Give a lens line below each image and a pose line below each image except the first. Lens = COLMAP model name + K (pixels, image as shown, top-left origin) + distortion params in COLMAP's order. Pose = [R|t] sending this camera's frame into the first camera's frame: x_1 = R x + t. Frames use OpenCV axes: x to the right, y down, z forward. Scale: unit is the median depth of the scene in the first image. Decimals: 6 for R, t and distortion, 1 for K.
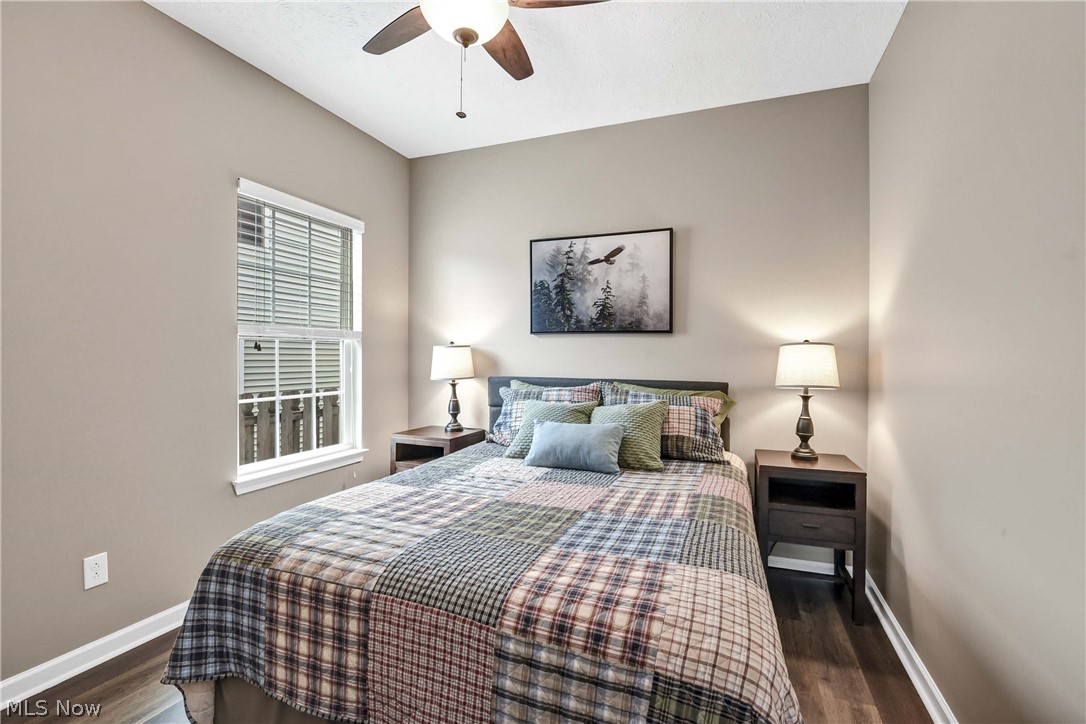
lens RADIAL K [[480.1, 0, 550.2], [0, 480.1, 359.7], [0, 0, 1]] dist [0.001459, -0.008845]
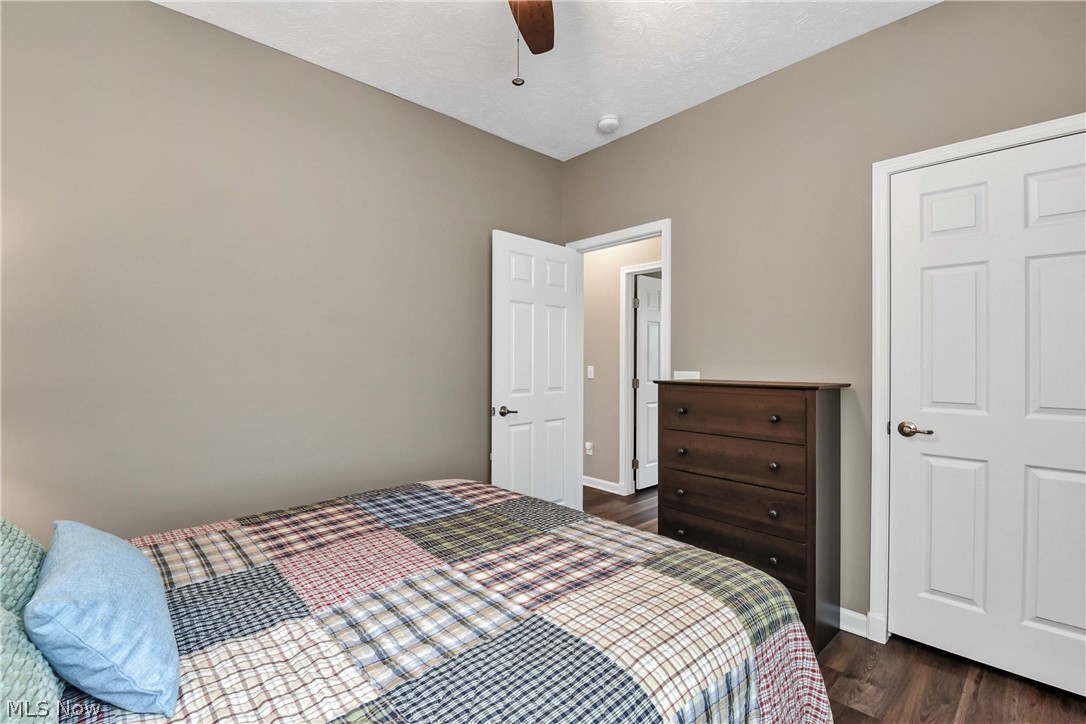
lens RADIAL K [[480.1, 0, 550.2], [0, 480.1, 359.7], [0, 0, 1]] dist [0.001459, -0.008845]
pose [[-0.897929, -0.008730, 0.440055, -0.634556], [-0.004746, 0.999937, 0.010153, -0.021244], [-0.440116, 0.007028, -0.897914, 1.794492]]
